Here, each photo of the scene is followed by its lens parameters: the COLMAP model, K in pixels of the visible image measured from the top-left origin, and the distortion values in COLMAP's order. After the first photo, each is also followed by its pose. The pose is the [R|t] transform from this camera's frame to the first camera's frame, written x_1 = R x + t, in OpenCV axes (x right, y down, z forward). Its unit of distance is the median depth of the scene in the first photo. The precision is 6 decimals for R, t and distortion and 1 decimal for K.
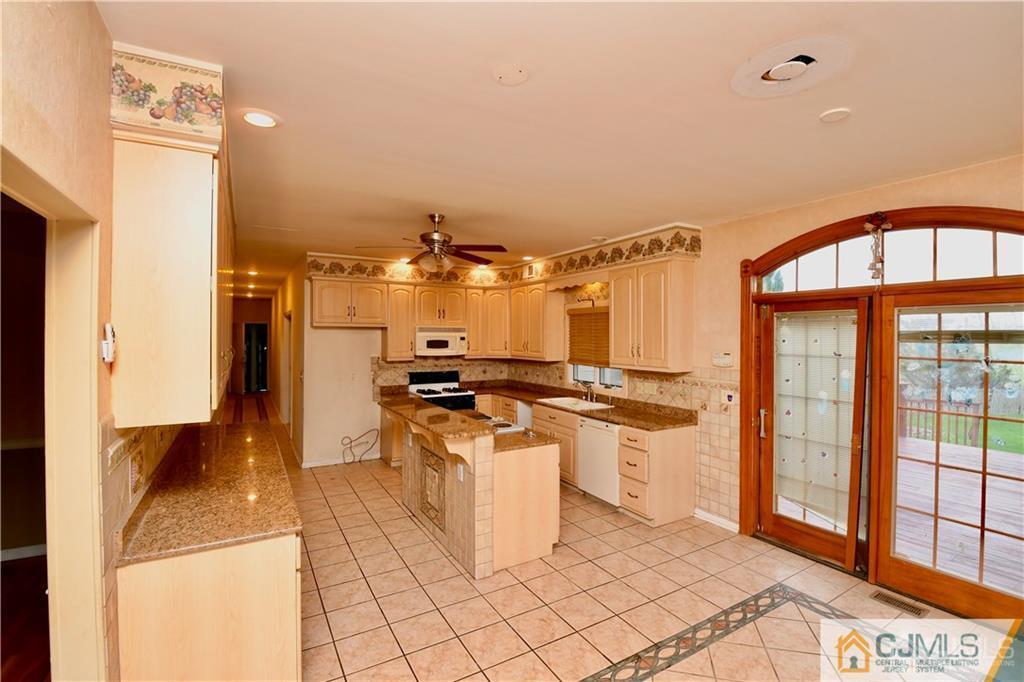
lens RADIAL K [[451.0, 0, 516.5], [0, 451.0, 335.3], [0, 0, 1]] dist [-0.014999, -0.008003]
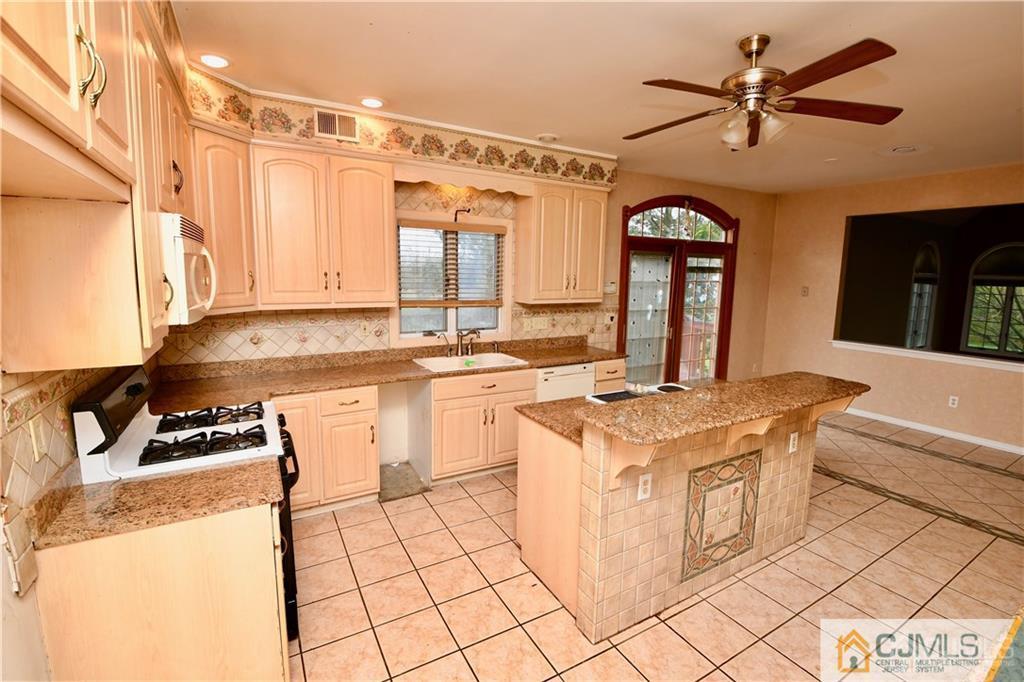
lens RADIAL K [[451.0, 0, 512.3], [0, 451.0, 330.4], [0, 0, 1]] dist [-0.014999, -0.008003]
pose [[0.013528, -0.135086, 0.990742, -0.654739], [-0.021144, 0.990572, 0.135352, 0.009554], [-0.999685, -0.022779, 0.010544, 1.099081]]
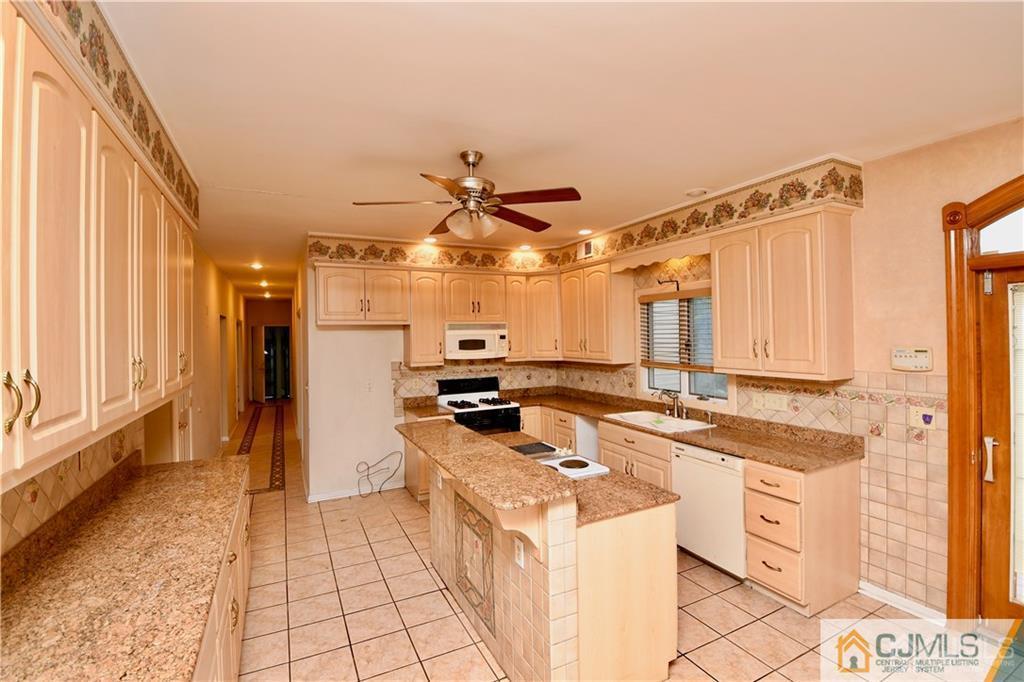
lens RADIAL K [[451.0, 0, 517.5], [0, 451.0, 335.4], [0, 0, 1]] dist [-0.014999, -0.008003]
pose [[0.997820, -0.020857, -0.062613, -0.061951], [0.021005, 0.999778, 0.001702, 0.004990], [0.062564, -0.003013, 0.998036, 0.288111]]
